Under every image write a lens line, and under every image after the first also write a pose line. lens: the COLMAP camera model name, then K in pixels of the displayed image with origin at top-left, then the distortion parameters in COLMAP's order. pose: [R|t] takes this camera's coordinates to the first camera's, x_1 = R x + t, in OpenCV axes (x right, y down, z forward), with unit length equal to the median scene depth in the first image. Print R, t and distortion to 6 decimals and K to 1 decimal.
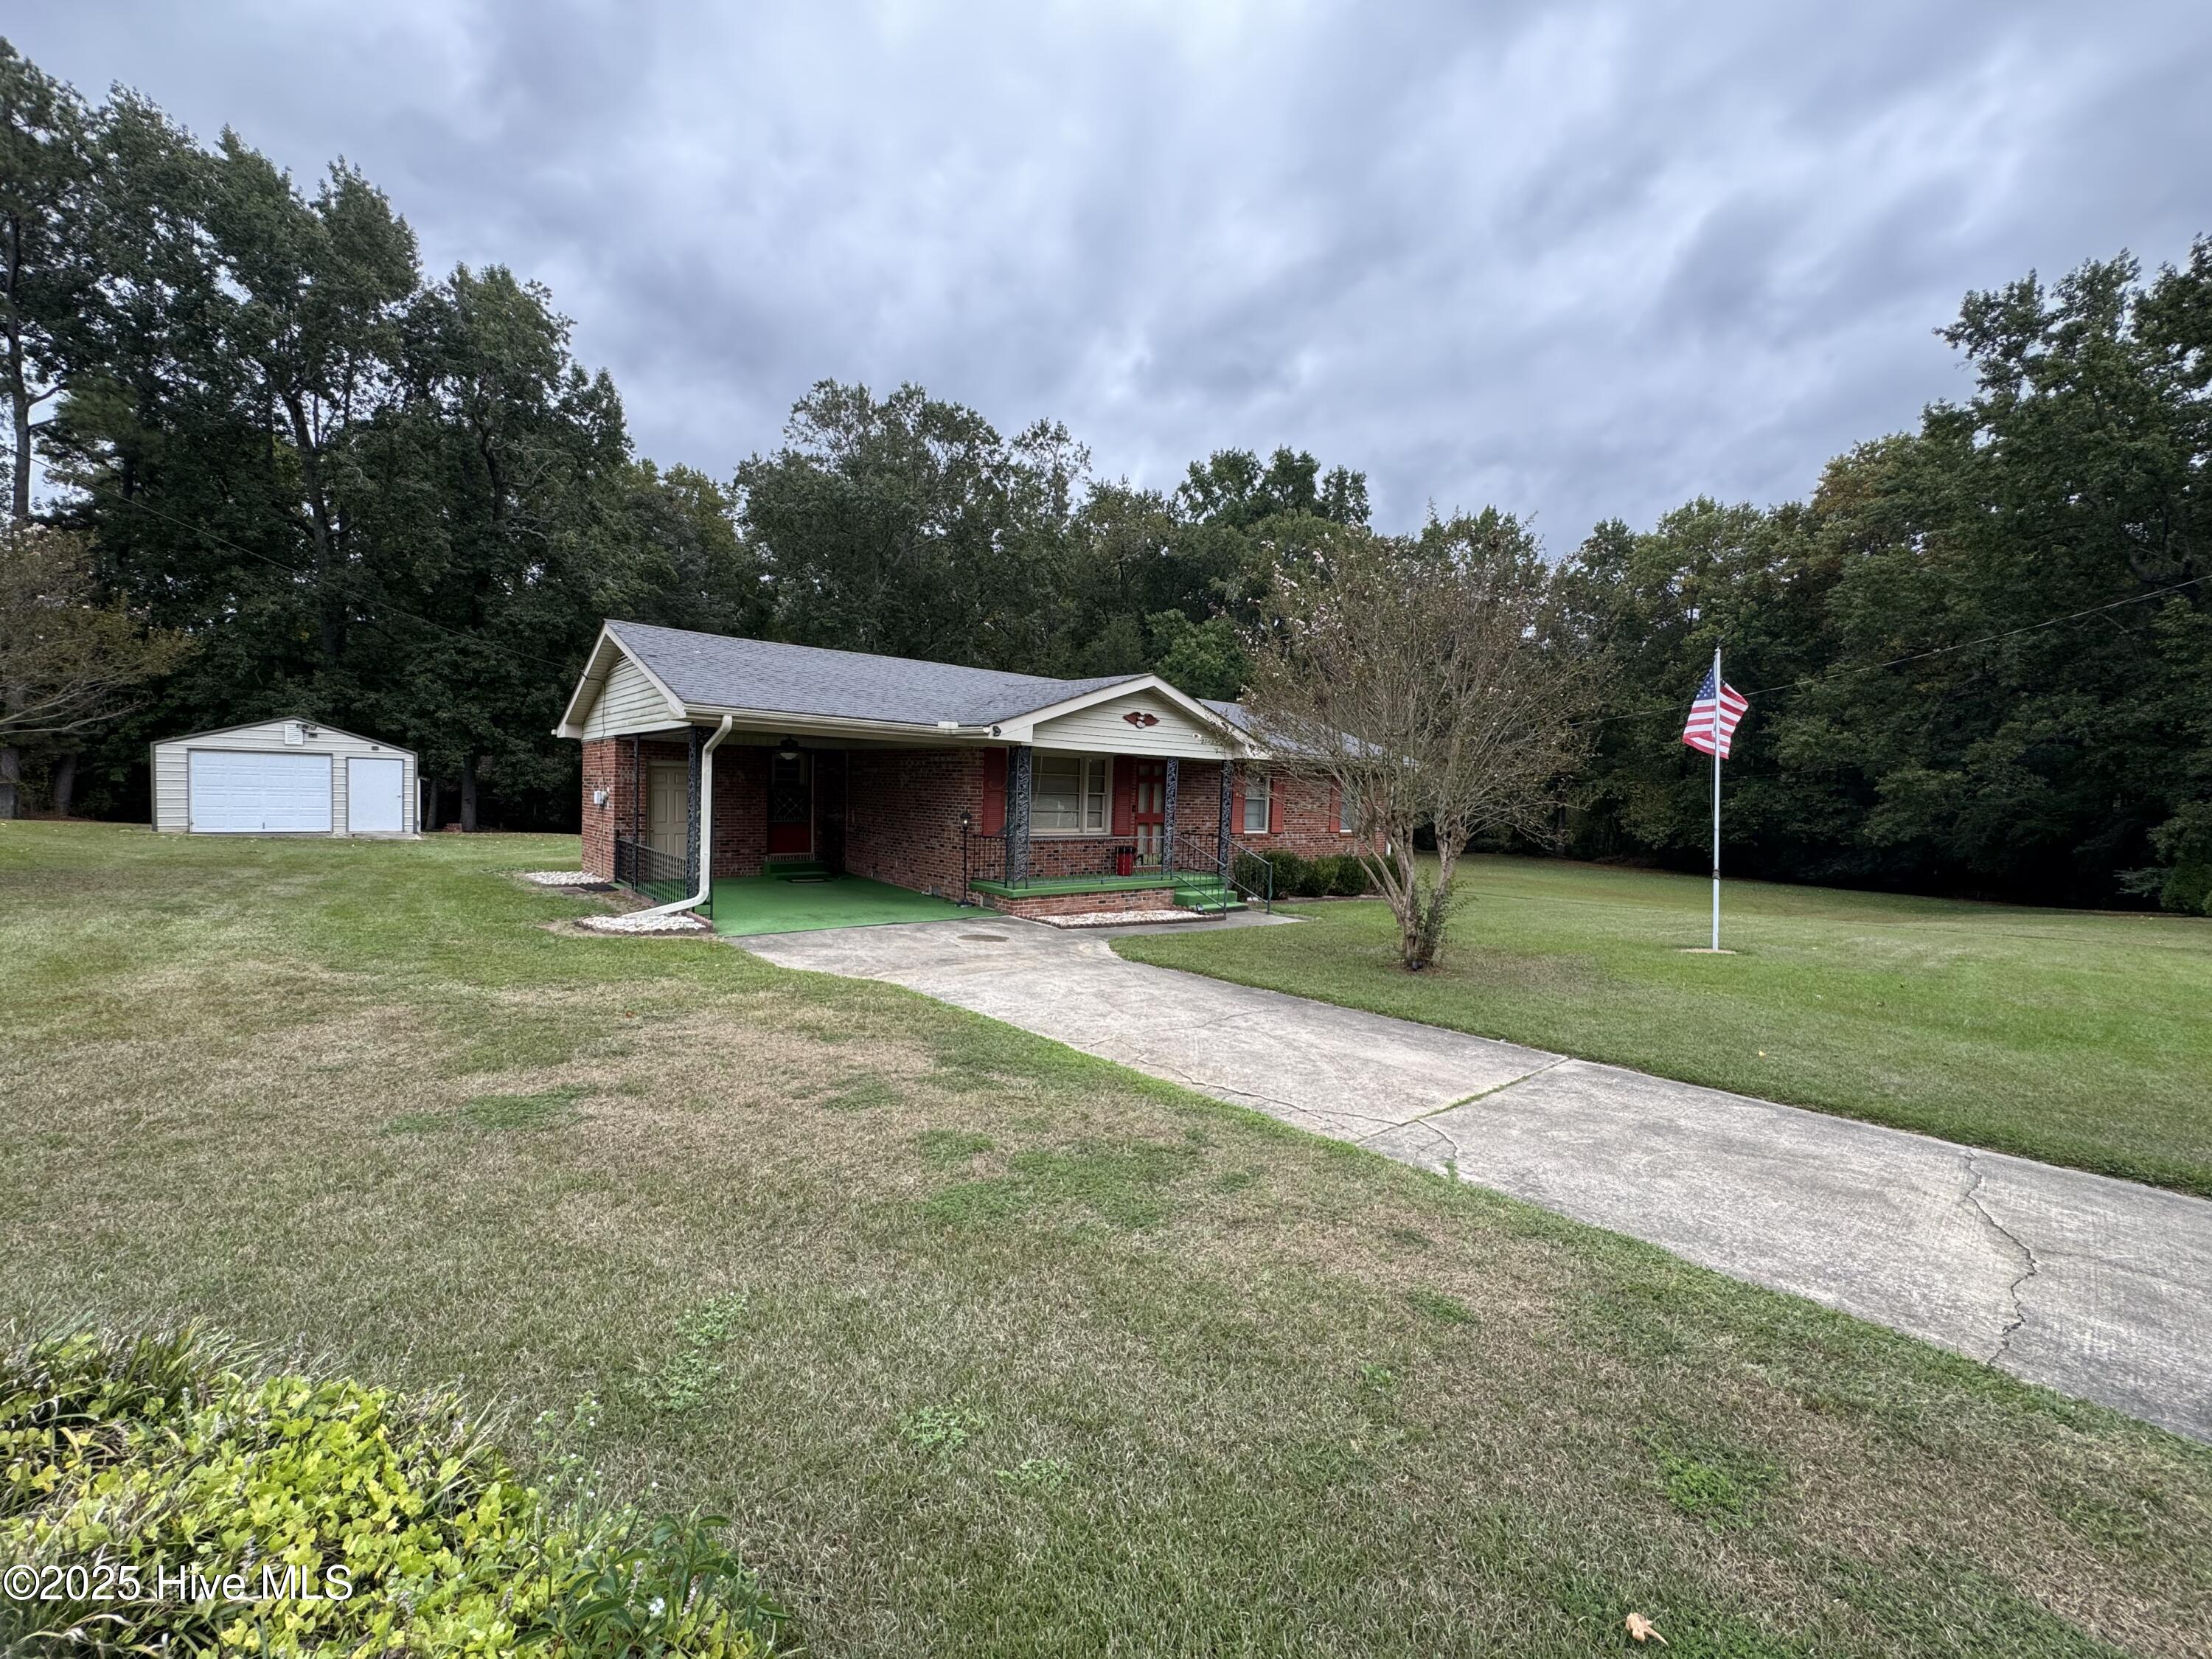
lens RADIAL K [[888.2, 0, 1110.6], [0, 888.2, 836.8], [0, 0, 1]] dist [-0.003765, 0.000682]
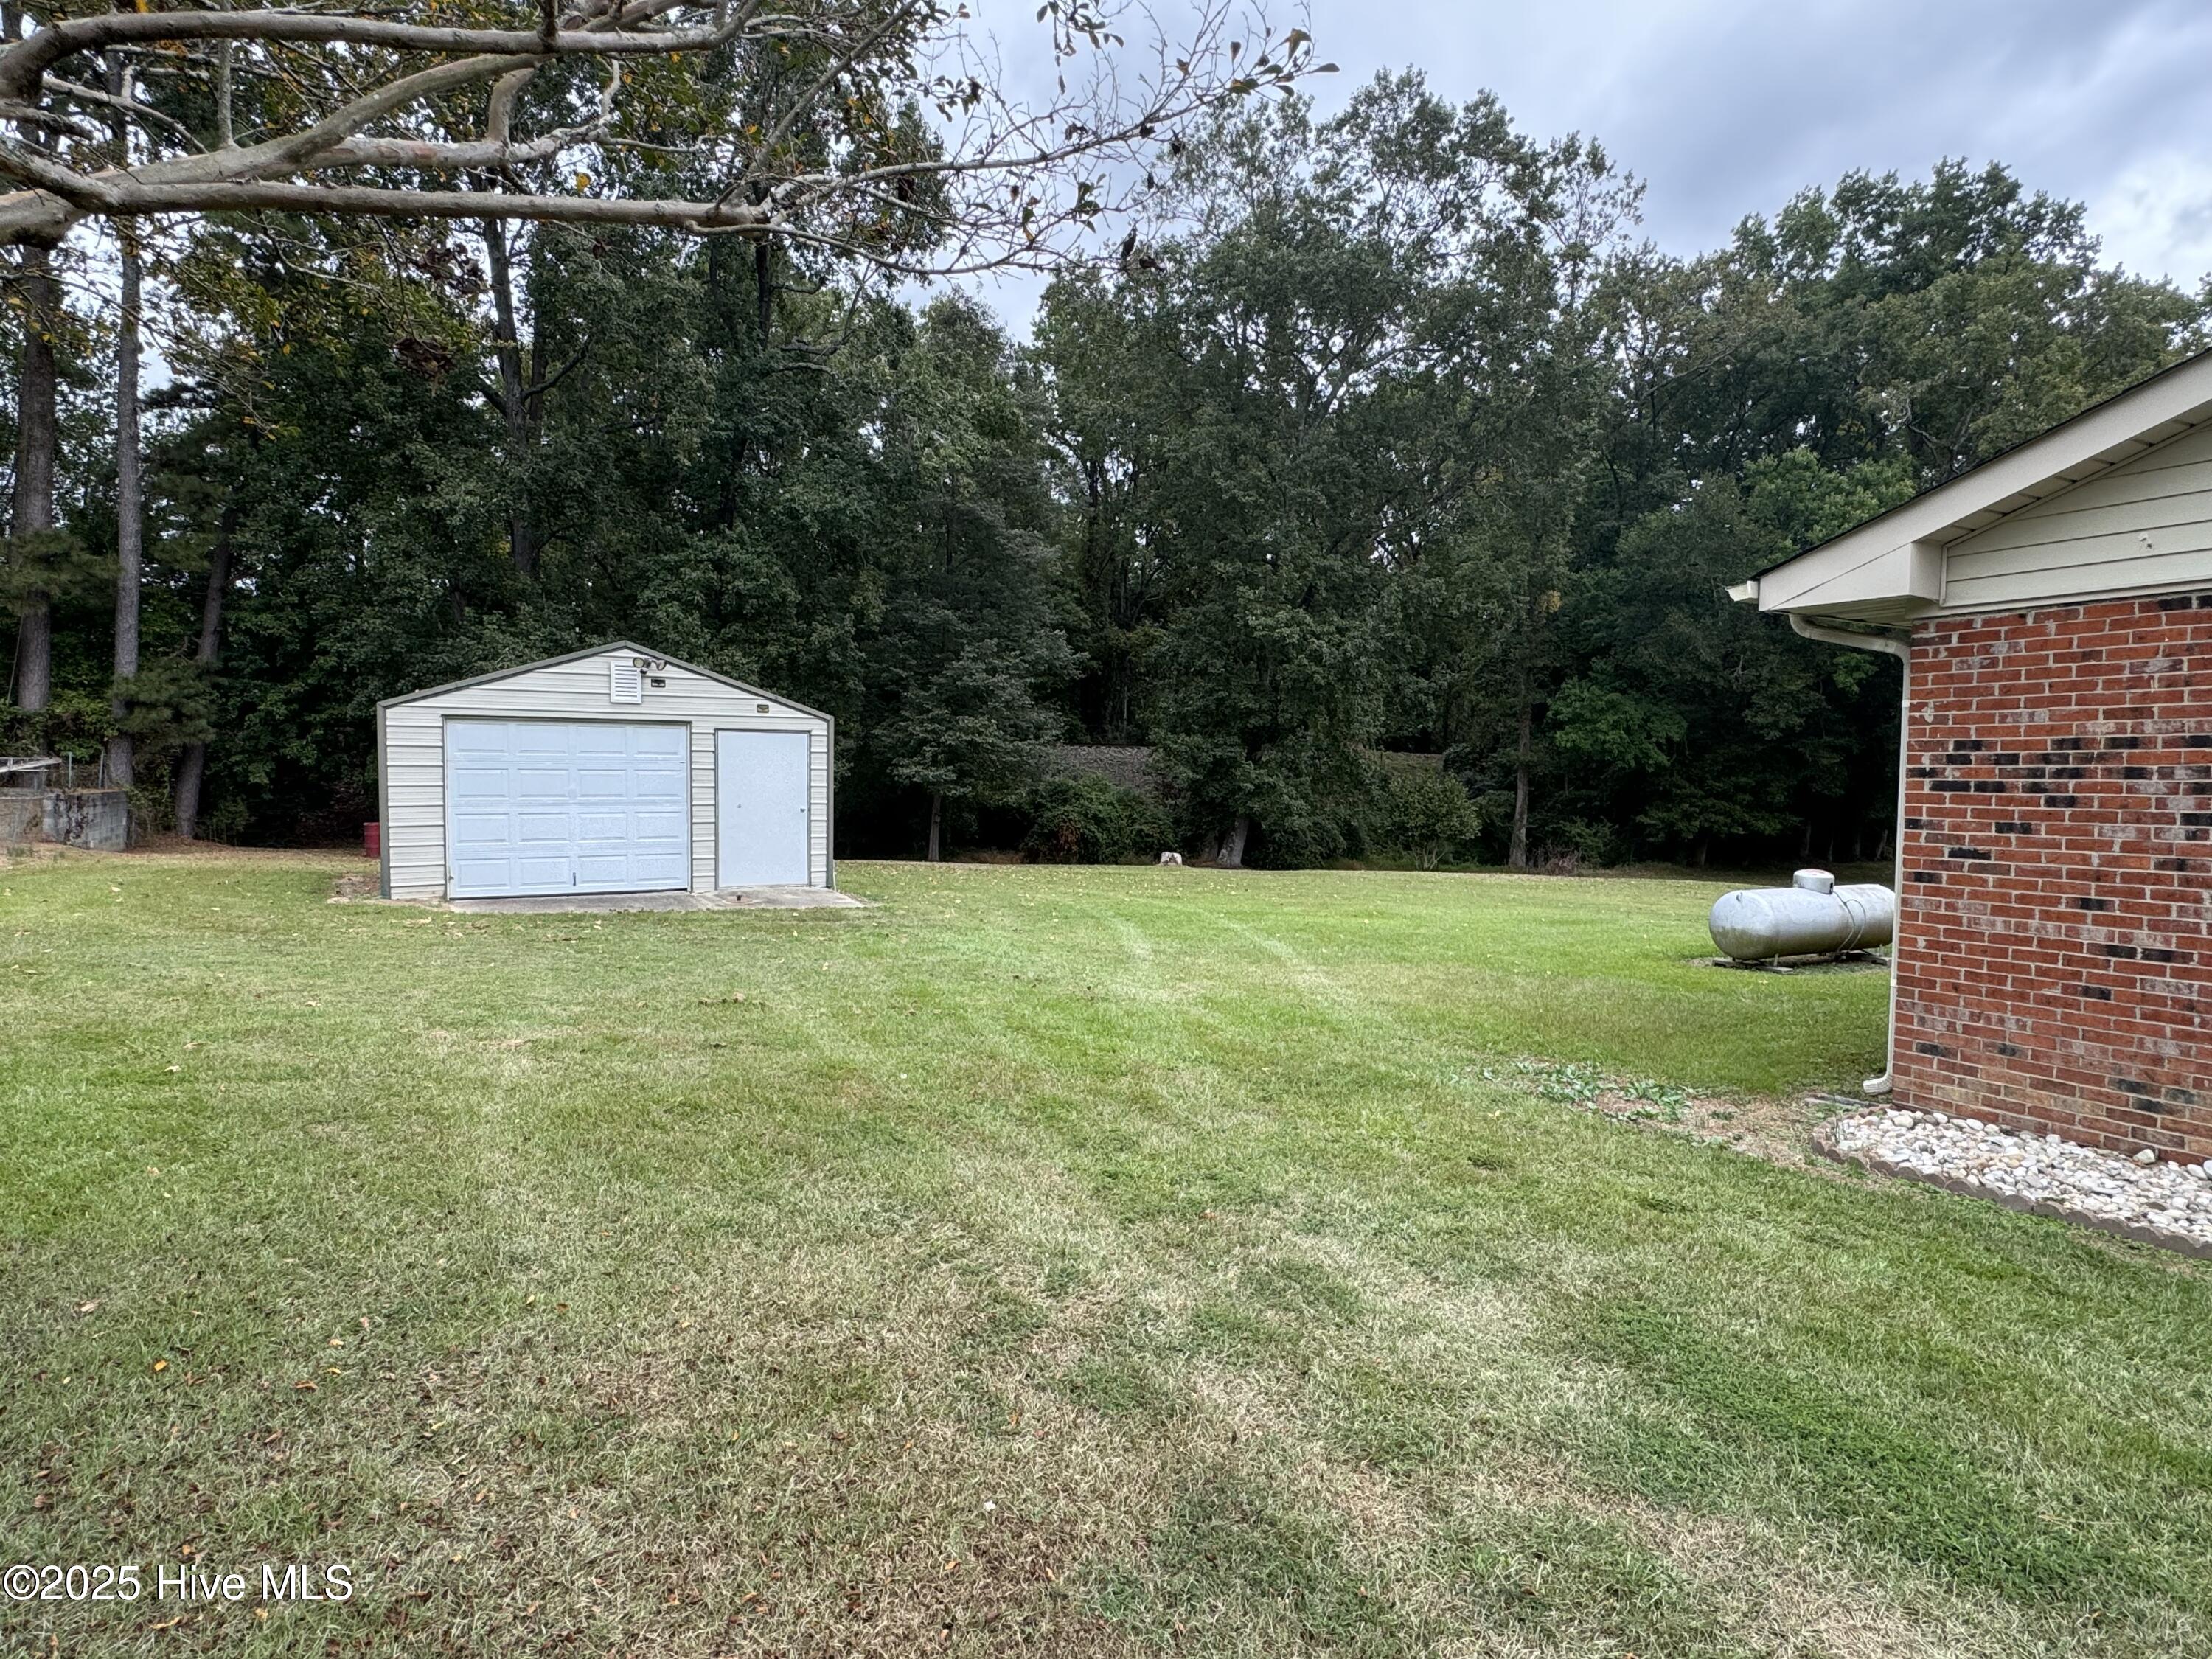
lens RADIAL K [[1197.9, 0, 1118.3], [0, 1197.9, 850.6], [0, 0, 1]] dist [-0.013094, 0.004646]
pose [[0.980940, -0.006432, -0.194206, -0.347814], [0.008530, 0.999914, 0.009968, -0.019592], [0.194126, -0.011434, 0.980910, 0.276871]]
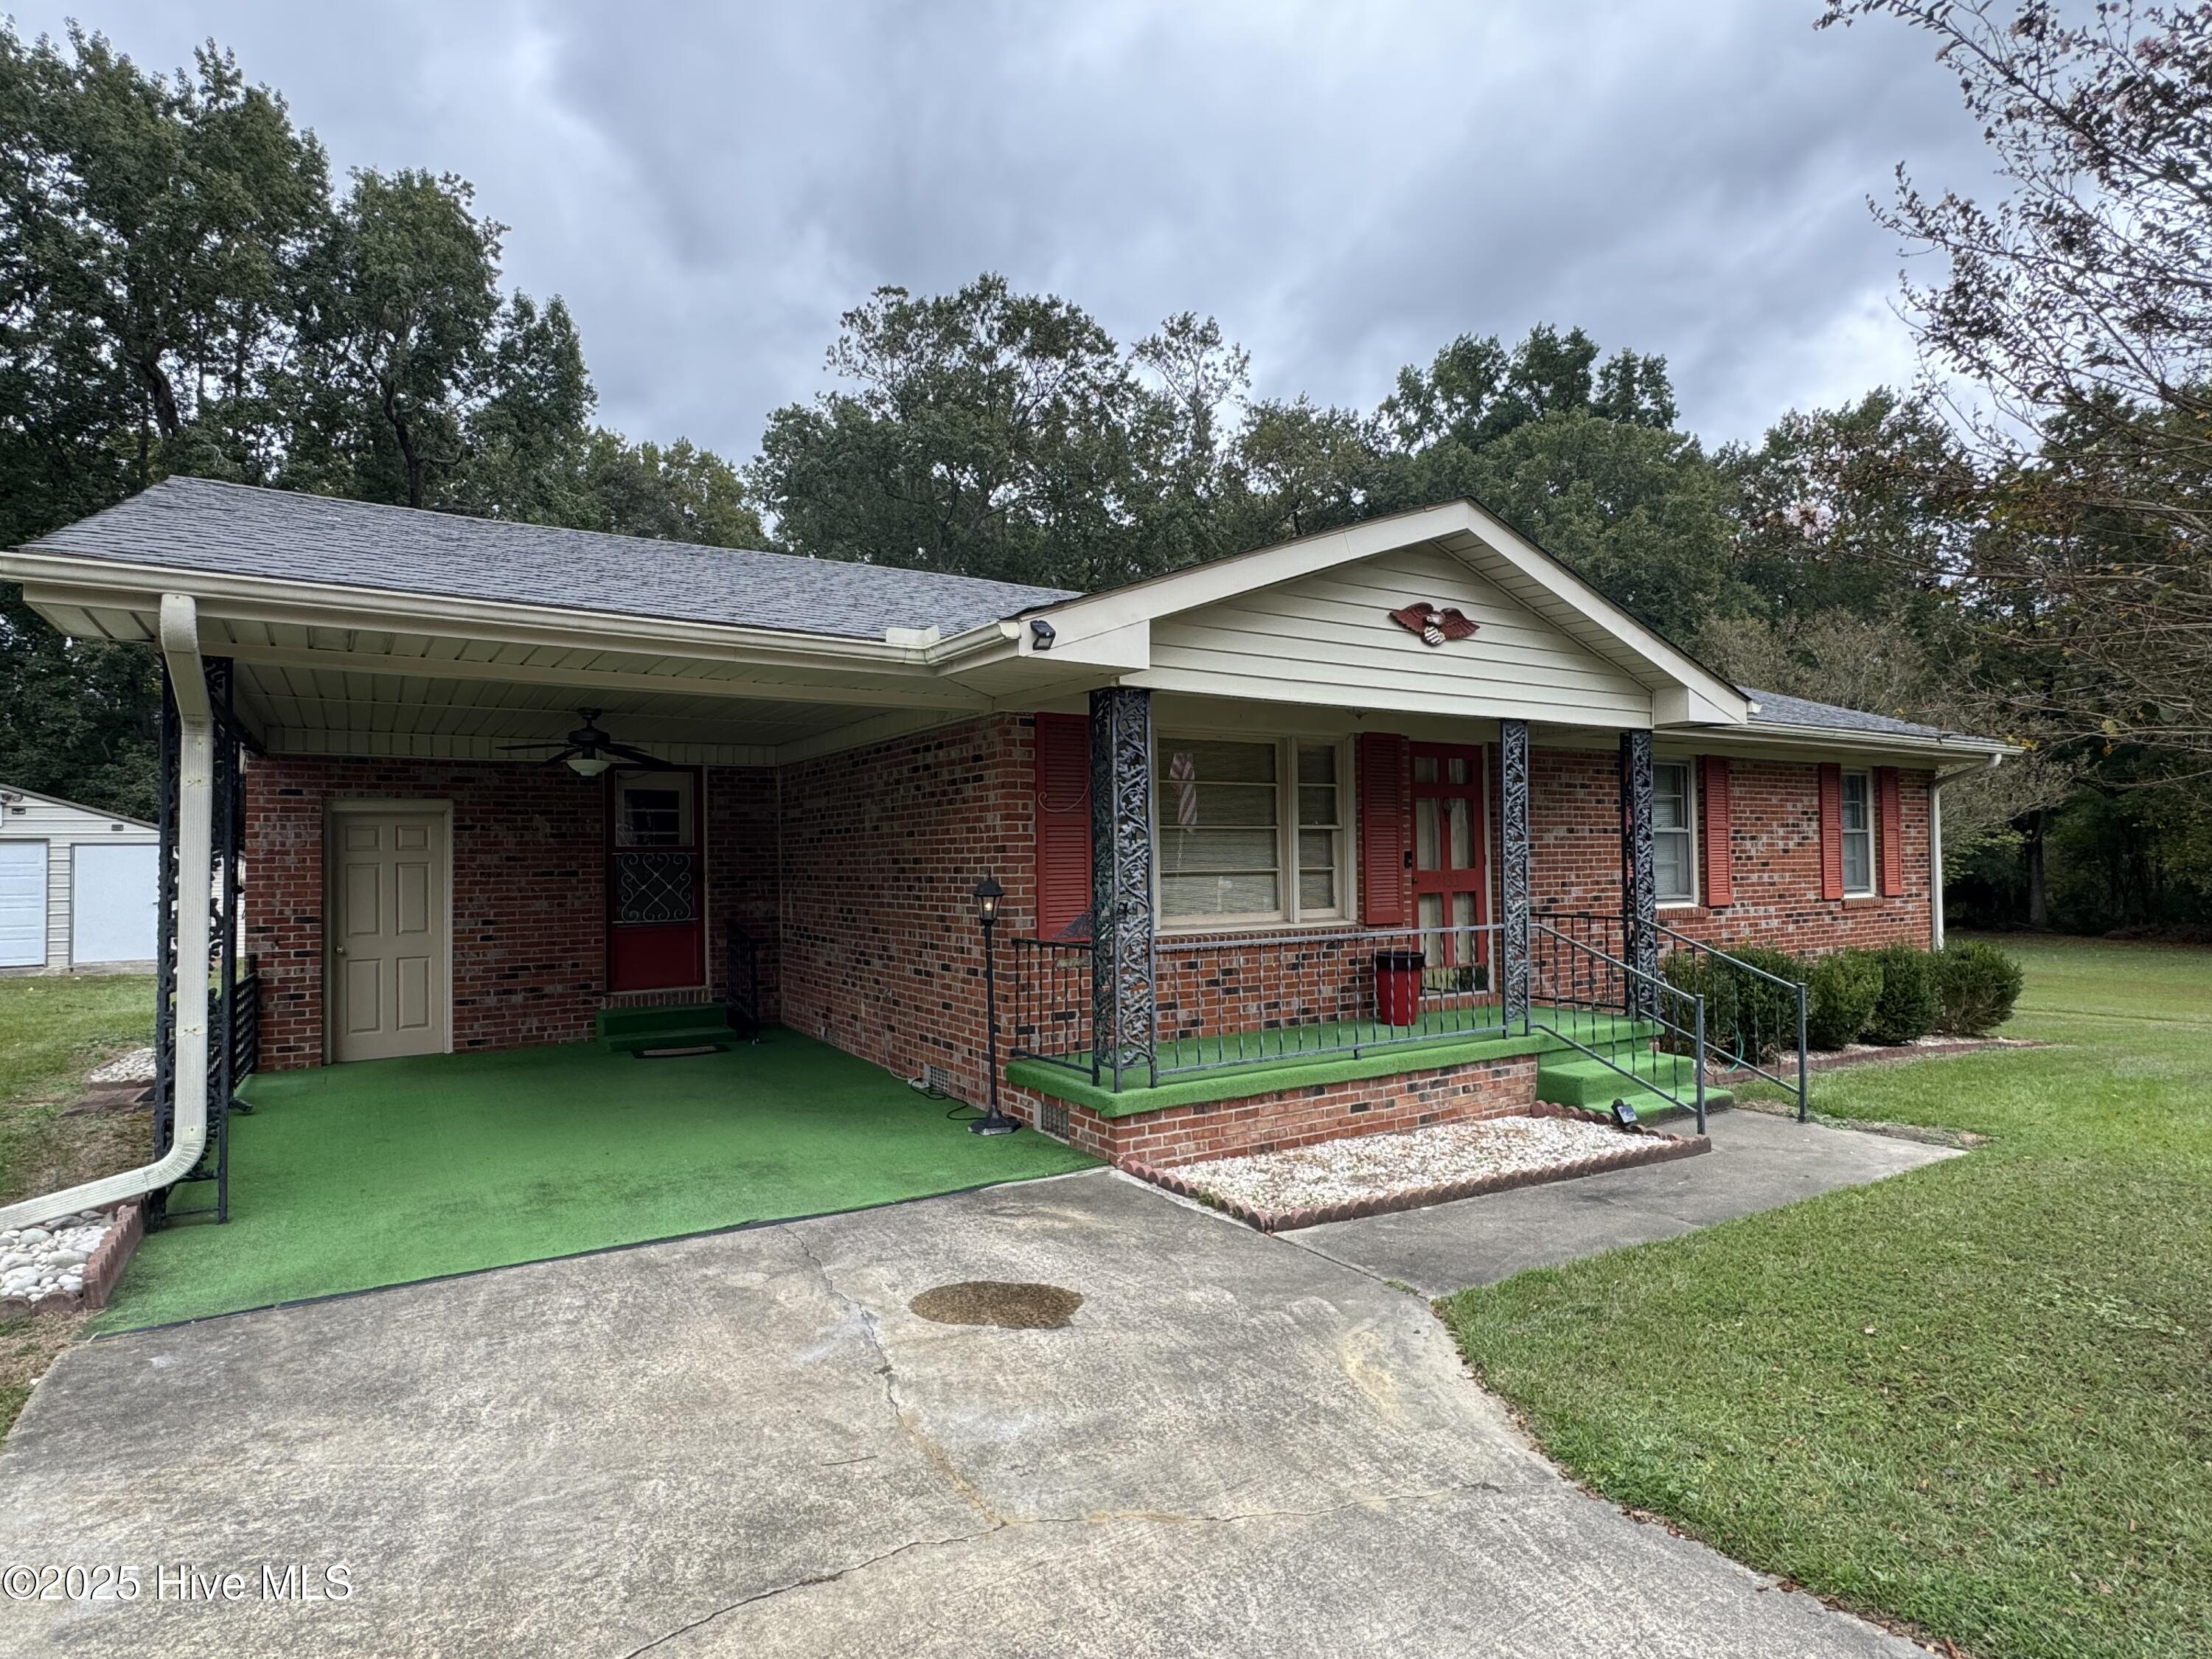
lens RADIAL K [[1197.9, 0, 1107.2], [0, 1197.9, 827.9], [0, 0, 1]] dist [-0.013094, 0.004646]
pose [[0.987441, -0.049079, -0.150170, -0.012931], [0.036355, 0.995603, -0.086335, -0.001487], [0.153747, 0.079792, 0.984883, 0.189781]]
